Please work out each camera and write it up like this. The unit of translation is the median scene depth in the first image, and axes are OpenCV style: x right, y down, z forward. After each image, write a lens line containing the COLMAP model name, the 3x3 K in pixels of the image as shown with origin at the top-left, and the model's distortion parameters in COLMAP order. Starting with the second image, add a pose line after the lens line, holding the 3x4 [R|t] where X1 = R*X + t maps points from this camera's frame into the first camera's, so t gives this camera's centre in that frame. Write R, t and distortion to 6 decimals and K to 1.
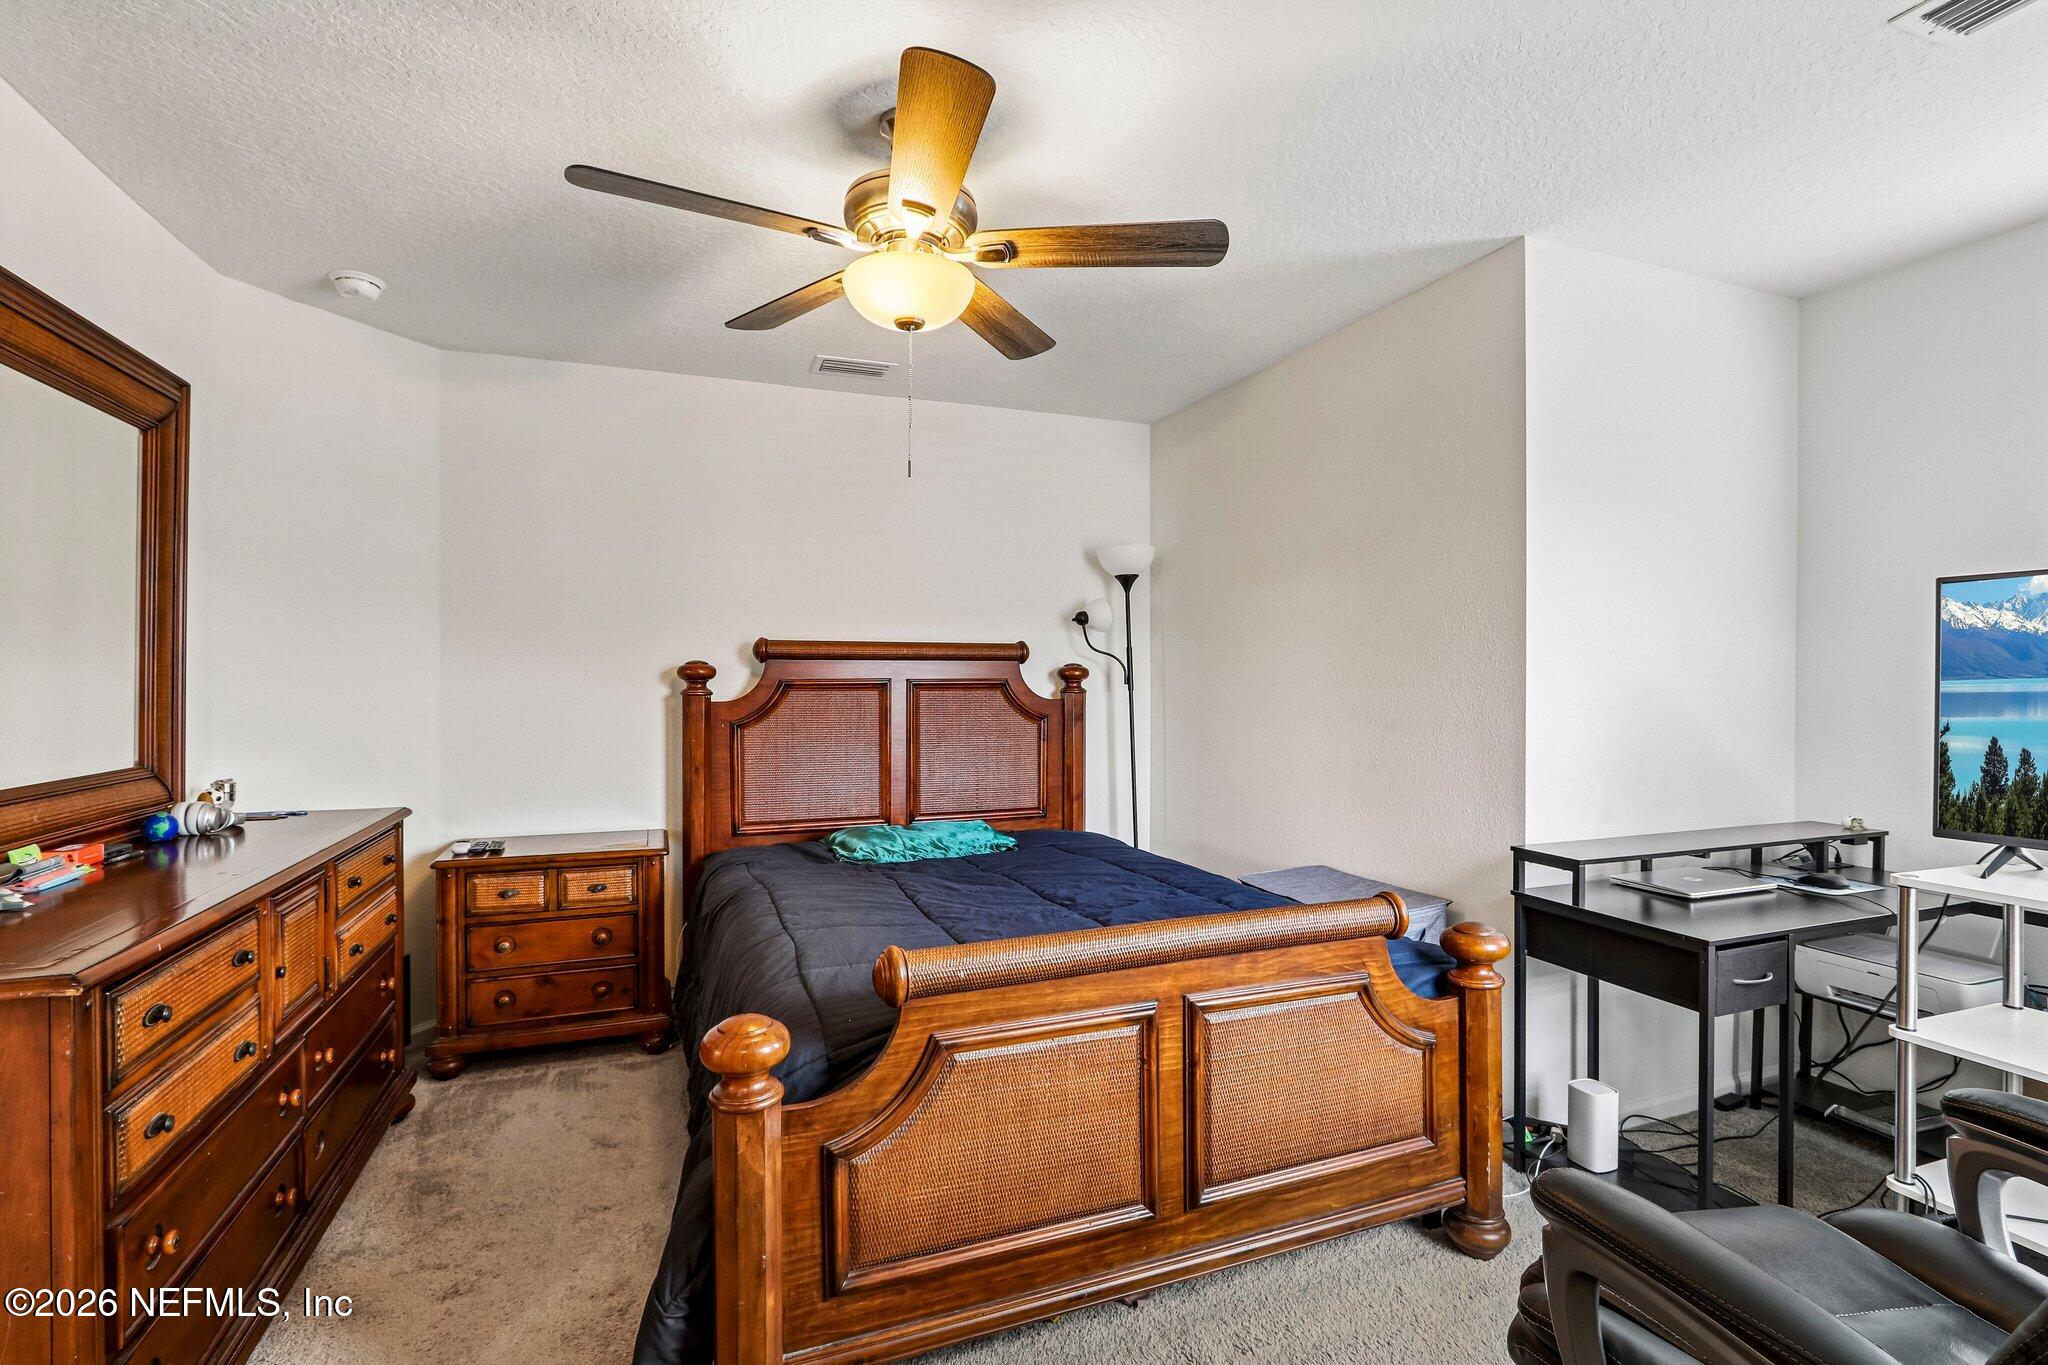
lens RADIAL K [[943.8, 0, 930.3], [0, 943.8, 677.0], [0, 0, 1]] dist [-0.014331, 0.001548]
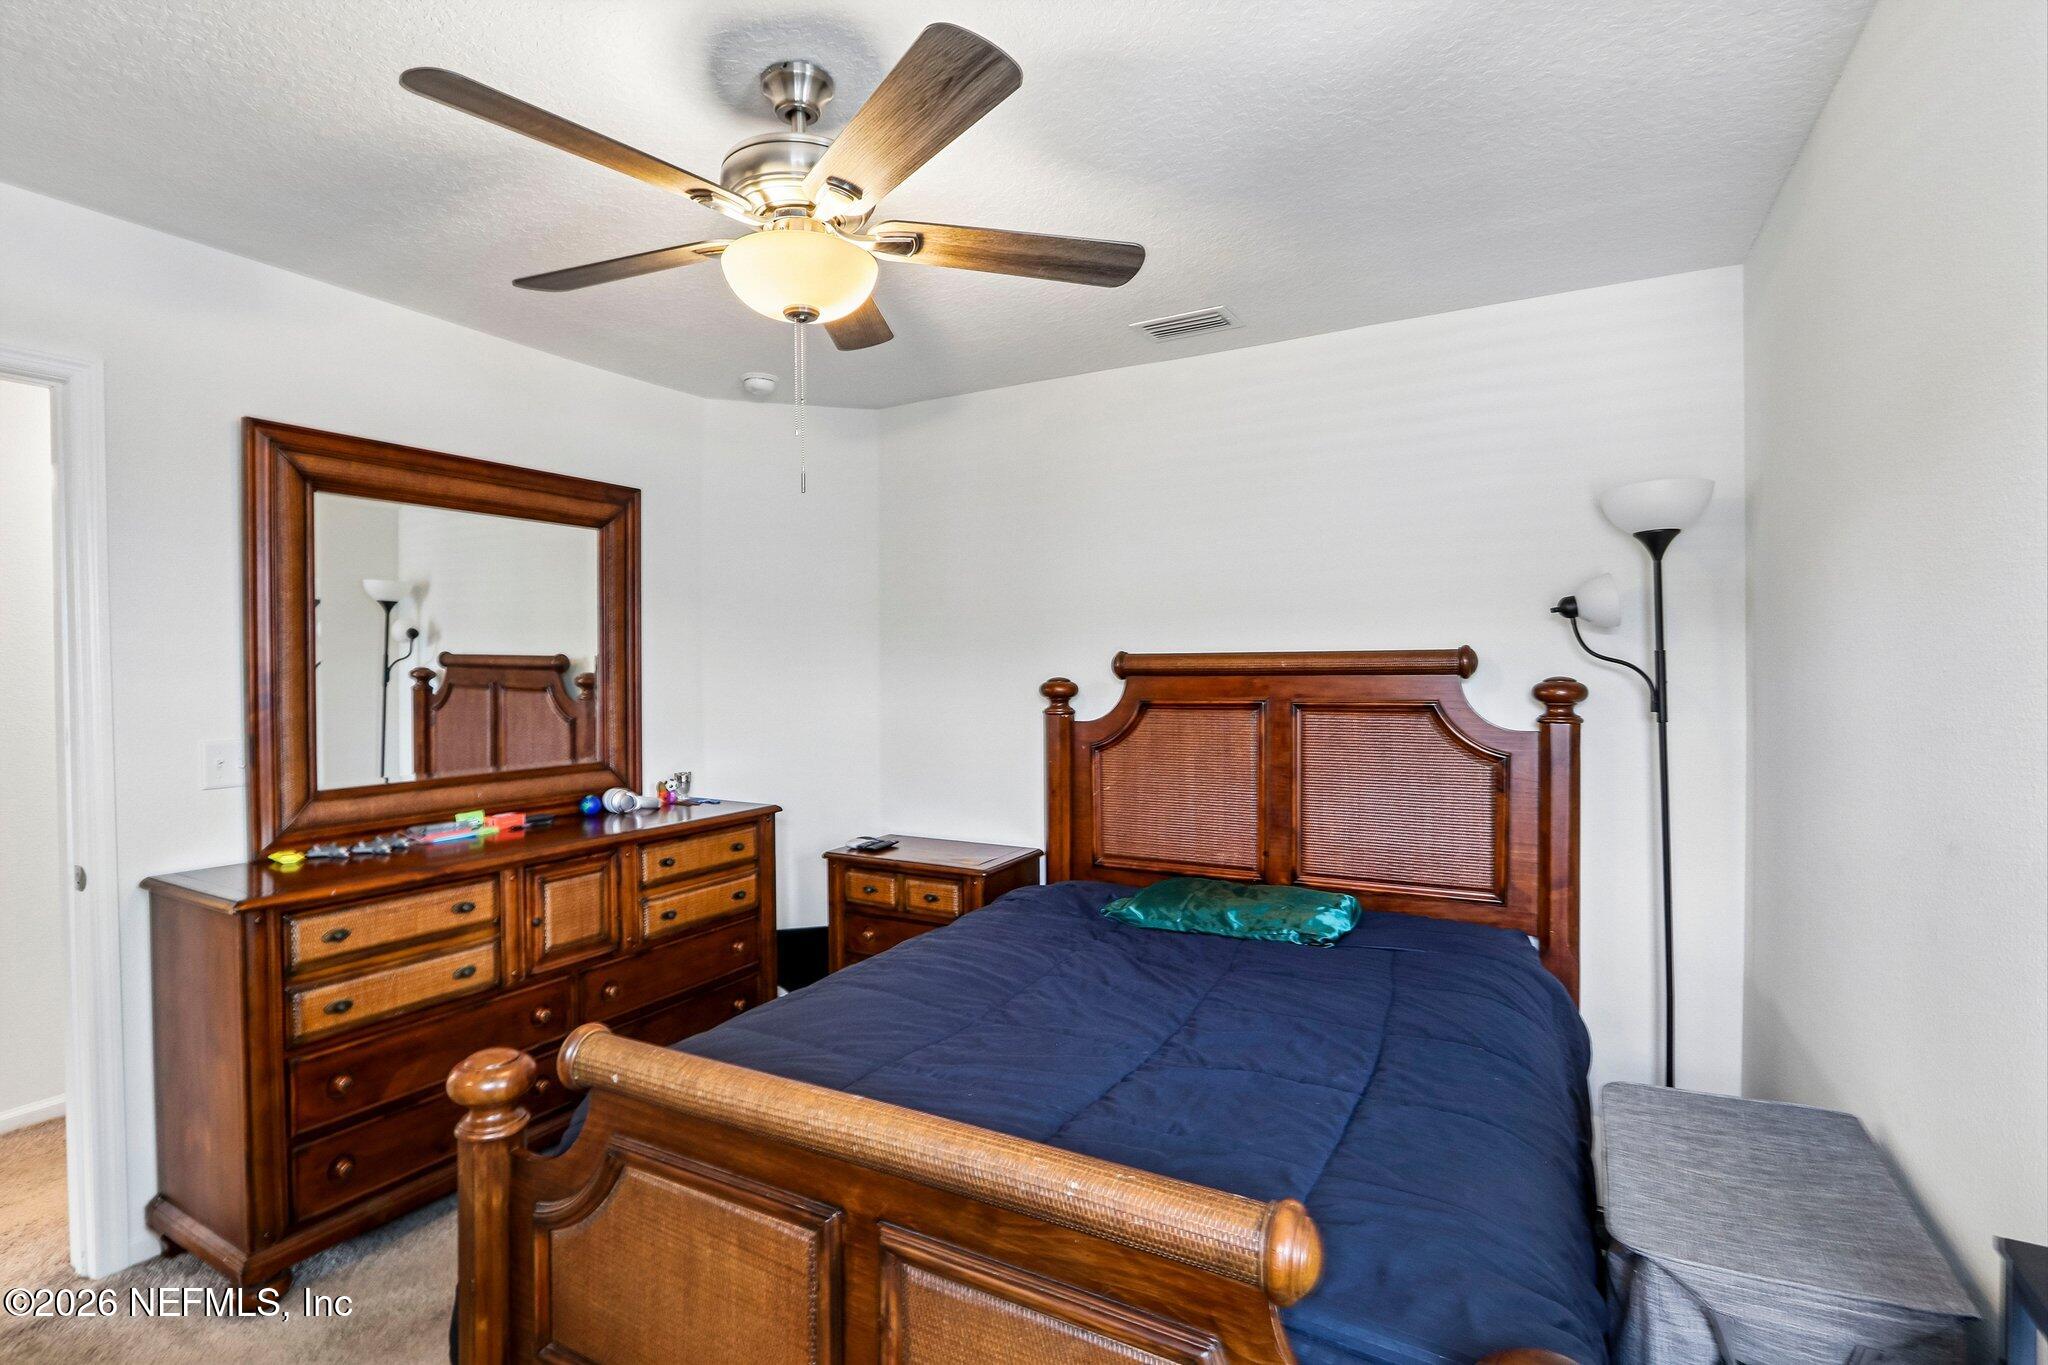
lens RADIAL K [[943.8, 0, 1012.3], [0, 943.8, 673.1], [0, 0, 1]] dist [-0.014331, 0.001548]
pose [[0.666587, -0.002113, -0.745424, 0.427563], [0.010179, 0.999929, 0.006268, -0.028048], [0.745358, -0.011766, 0.666561, 0.322839]]
